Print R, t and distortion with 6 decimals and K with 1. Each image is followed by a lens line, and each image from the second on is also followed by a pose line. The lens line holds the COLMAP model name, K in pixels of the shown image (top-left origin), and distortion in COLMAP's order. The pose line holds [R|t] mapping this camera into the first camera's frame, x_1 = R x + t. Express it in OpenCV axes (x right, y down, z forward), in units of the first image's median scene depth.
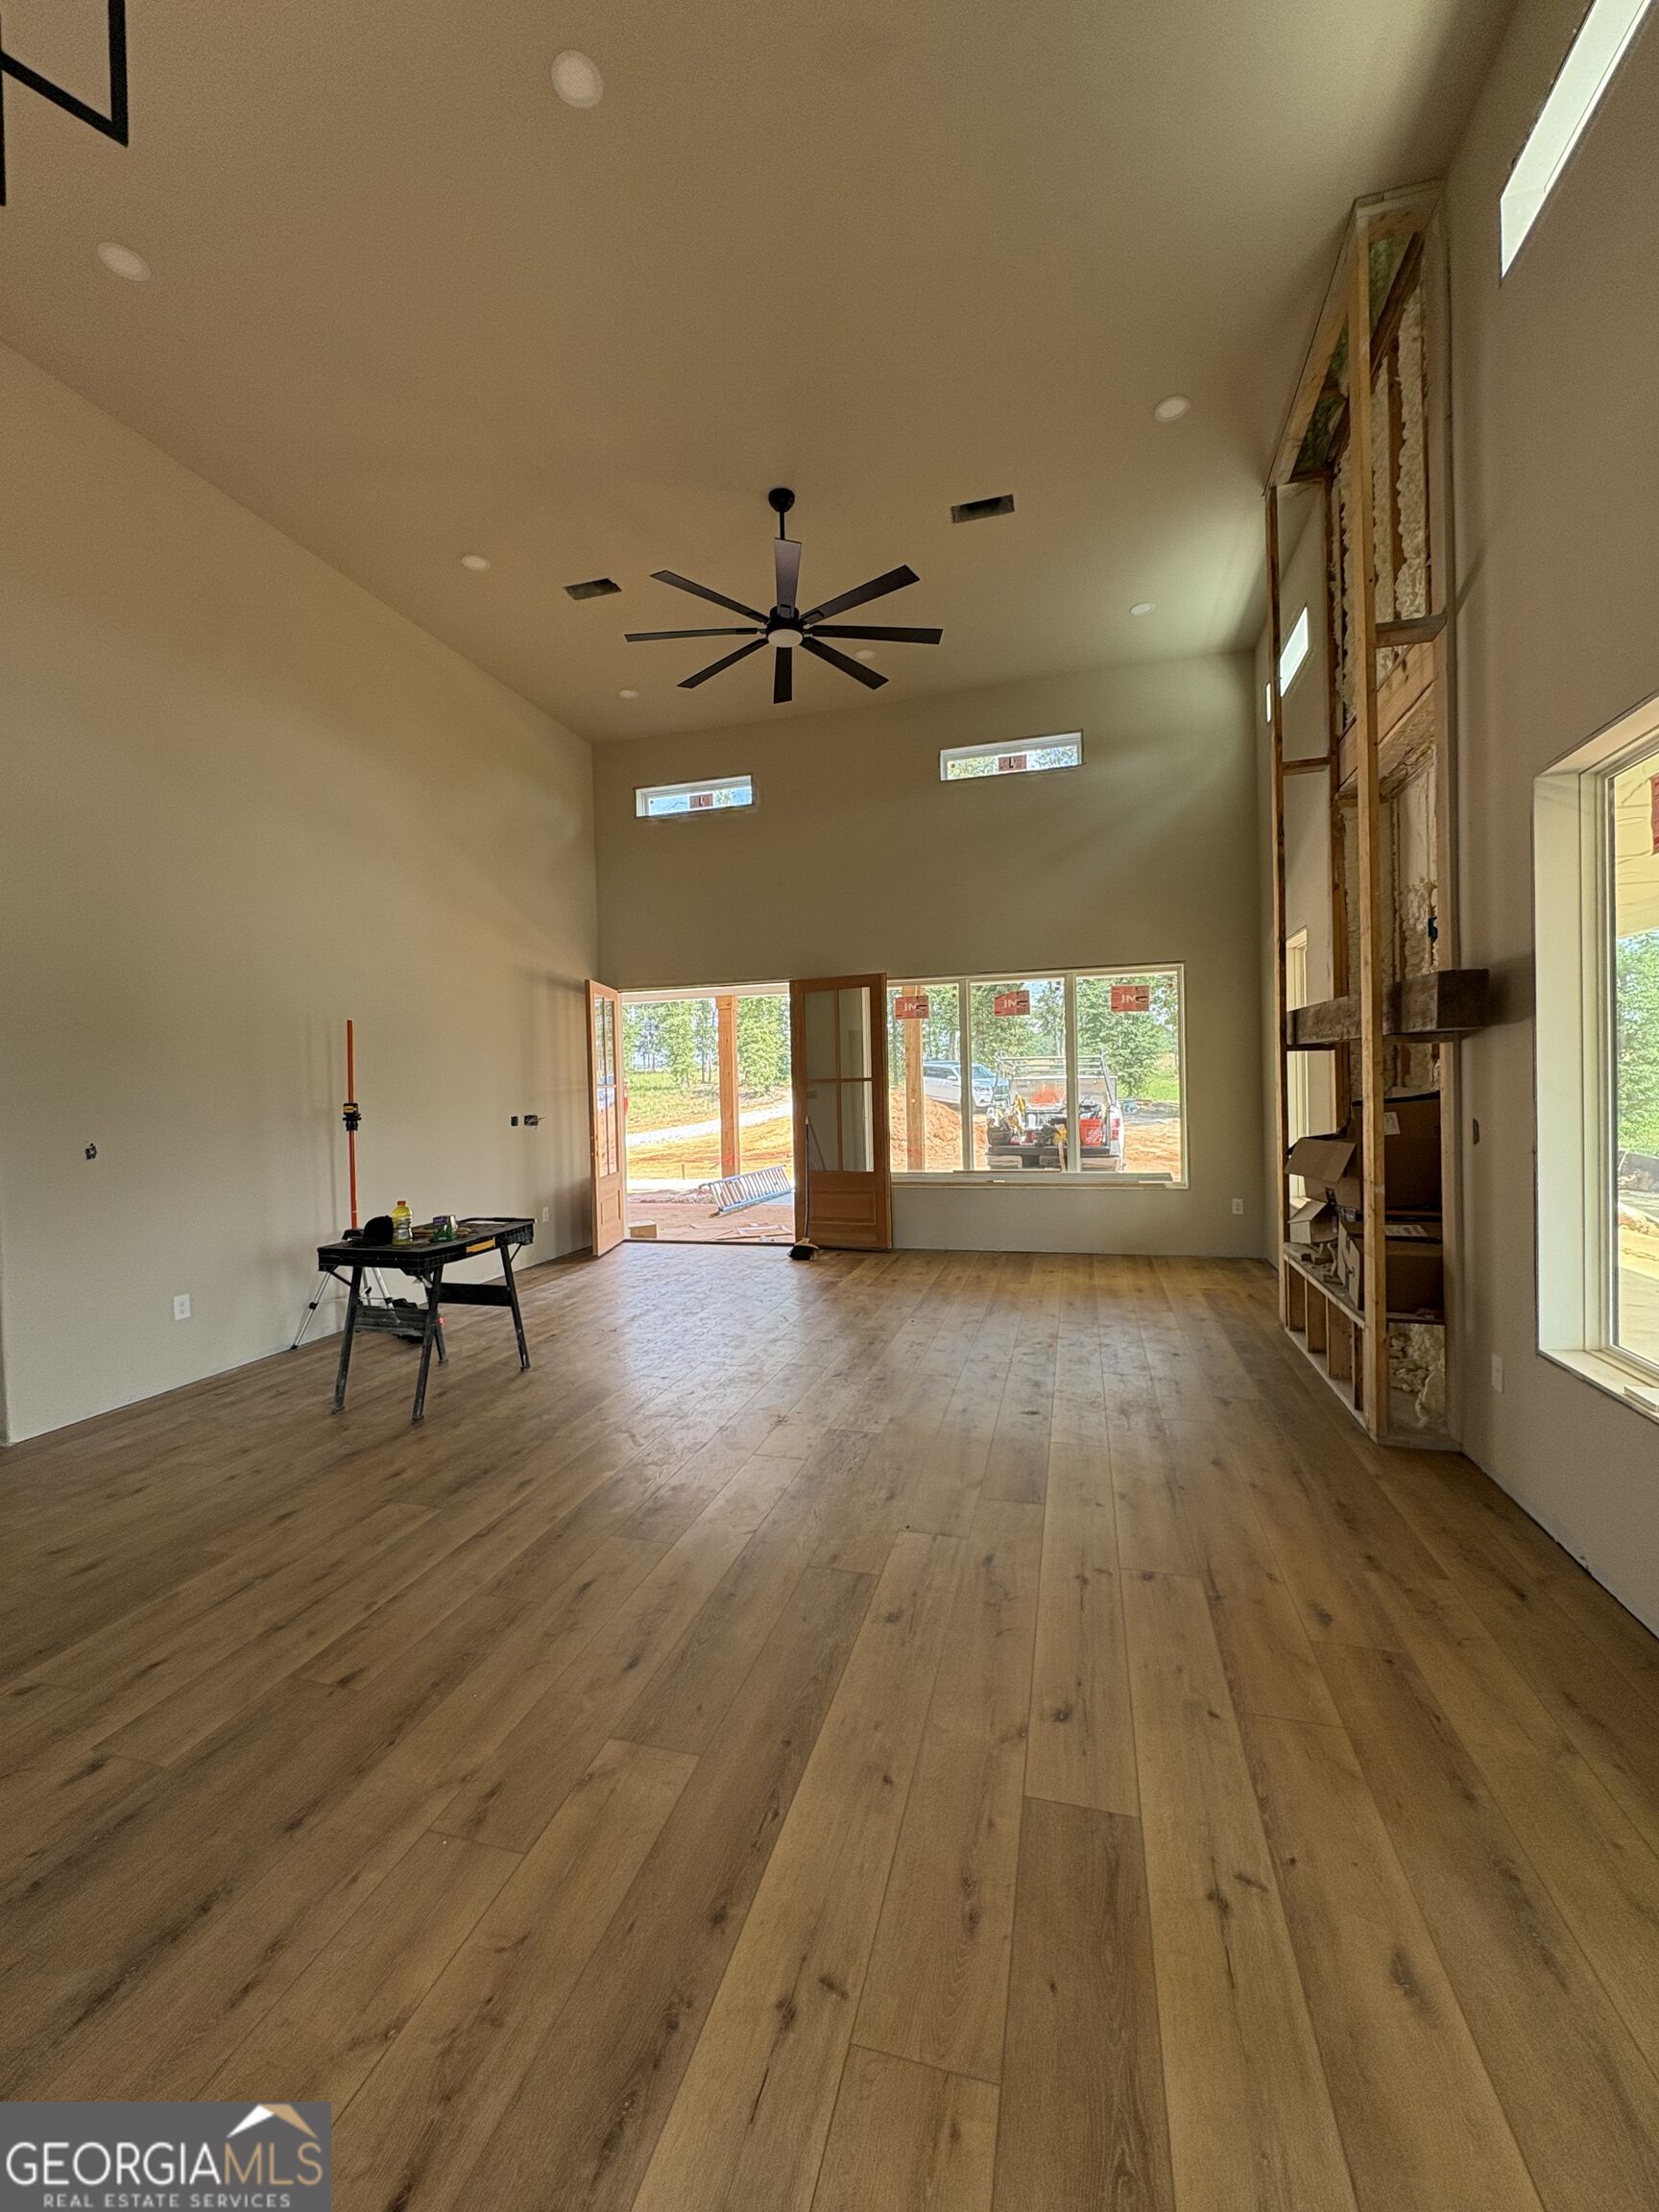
lens RADIAL K [[887.7, 0, 828.7], [0, 887.7, 1104.9], [0, 0, 1]] dist [0.001949, -0.000265]
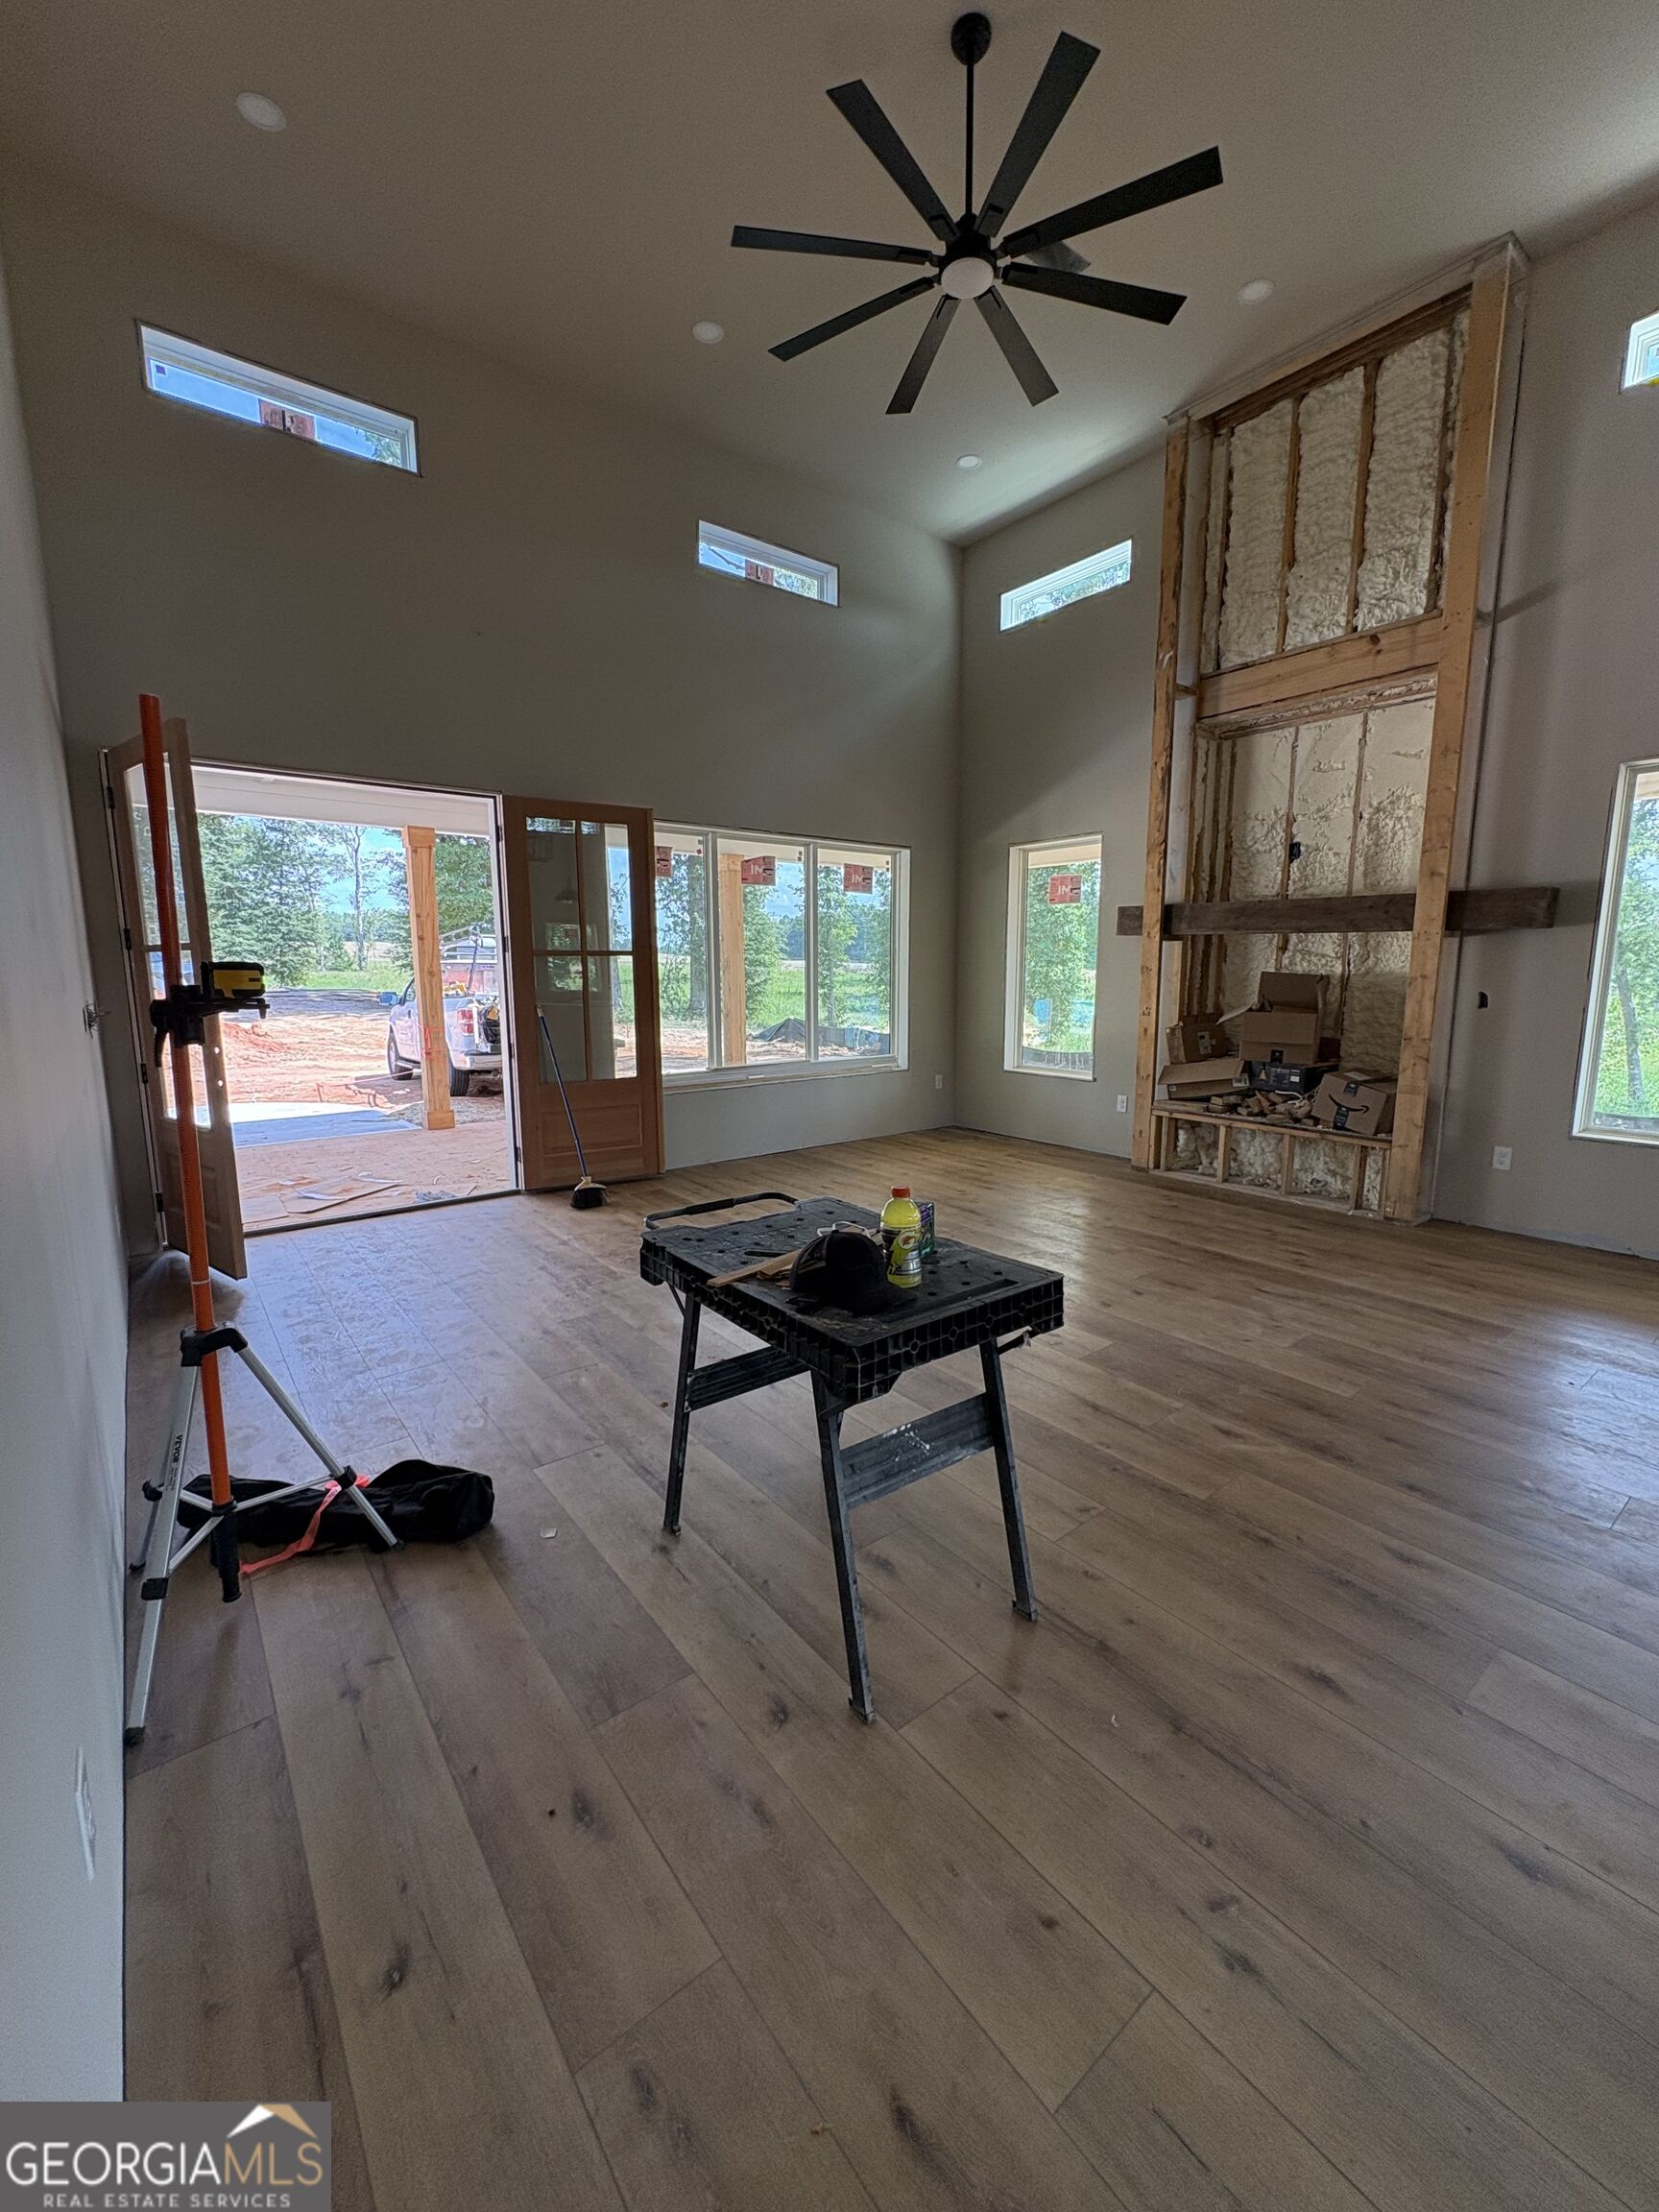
lens RADIAL K [[887.7, 0, 828.7], [0, 887.7, 1104.9], [0, 0, 1]] dist [0.001949, -0.000265]
pose [[0.584625, -0.099074, 0.805231, -0.468245], [0.003705, 0.992831, 0.119466, 0.009473], [-0.811295, -0.066860, 0.580801, 0.430609]]
